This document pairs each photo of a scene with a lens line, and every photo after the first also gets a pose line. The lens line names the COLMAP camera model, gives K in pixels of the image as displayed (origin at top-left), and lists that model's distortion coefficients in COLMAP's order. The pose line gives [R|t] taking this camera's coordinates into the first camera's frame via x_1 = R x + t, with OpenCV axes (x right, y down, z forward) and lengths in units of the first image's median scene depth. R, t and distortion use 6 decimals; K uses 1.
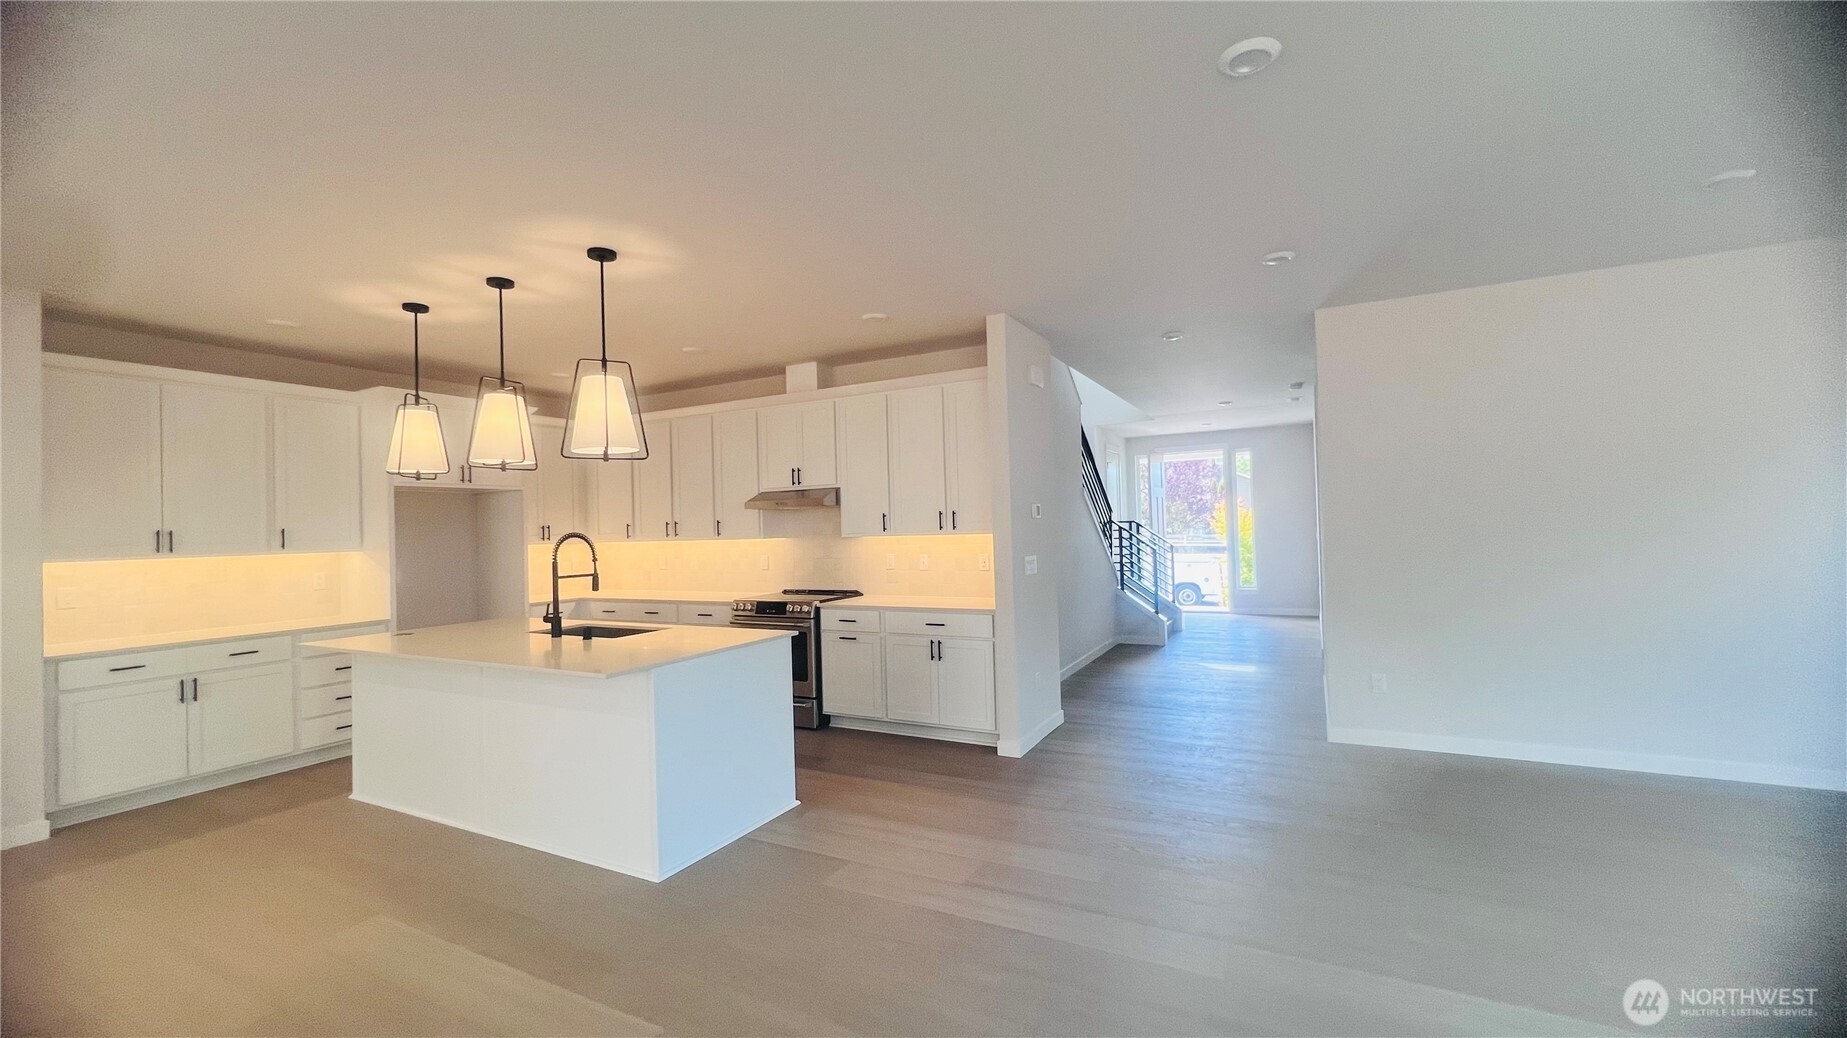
lens RADIAL K [[757.0, 0, 911.7], [0, 757.0, 516.8], [0, 0, 1]] dist [0.003413, 0.000138]
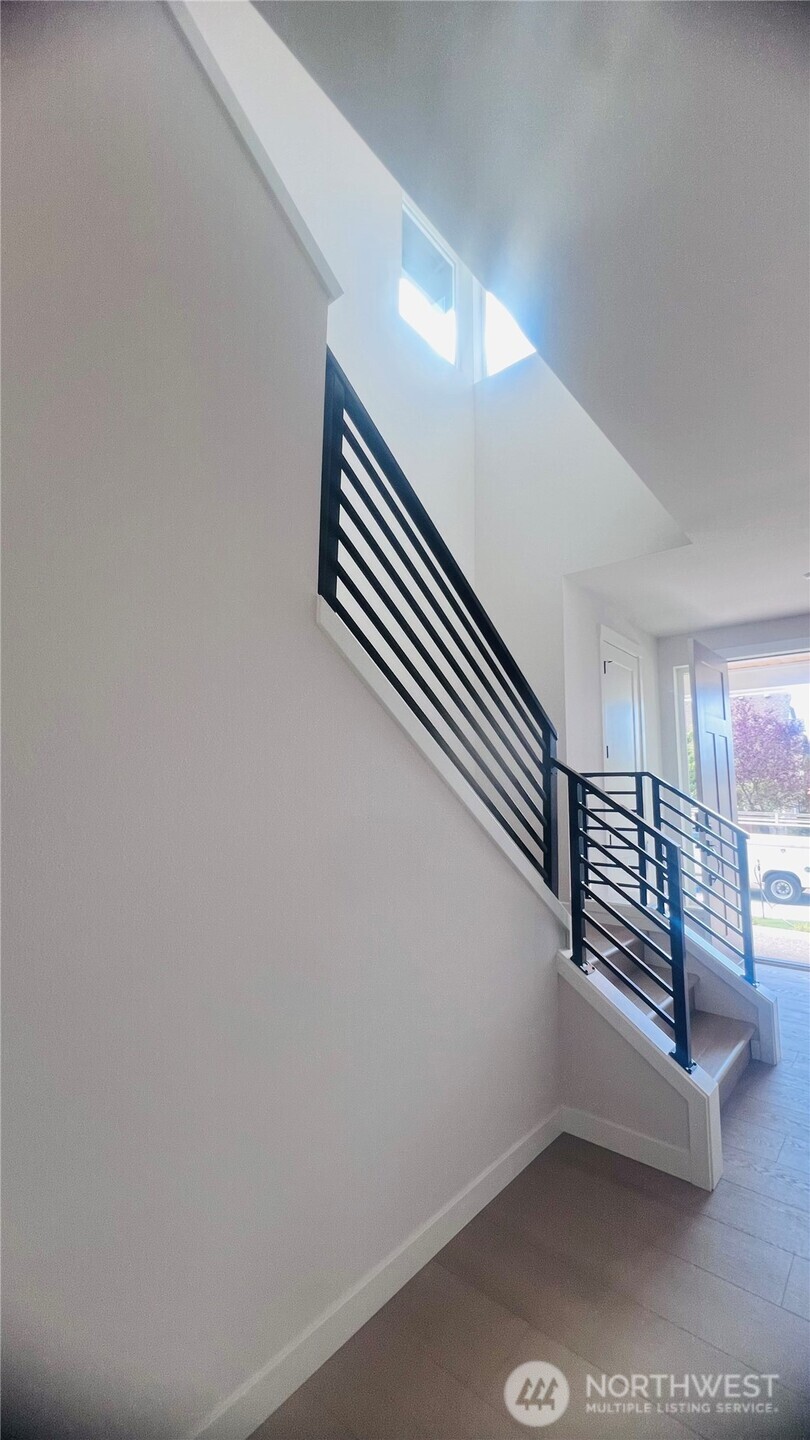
lens RADIAL K [[590.2, 0, 404.2], [0, 590.2, 719.5], [0, 0, 1]] dist [0.003413, 0.000138]
pose [[0.977337, 0.008131, -0.211533, 0.098319], [-0.032410, 0.993228, -0.111566, 0.007678], [0.209194, 0.115894, 0.970982, 0.272322]]
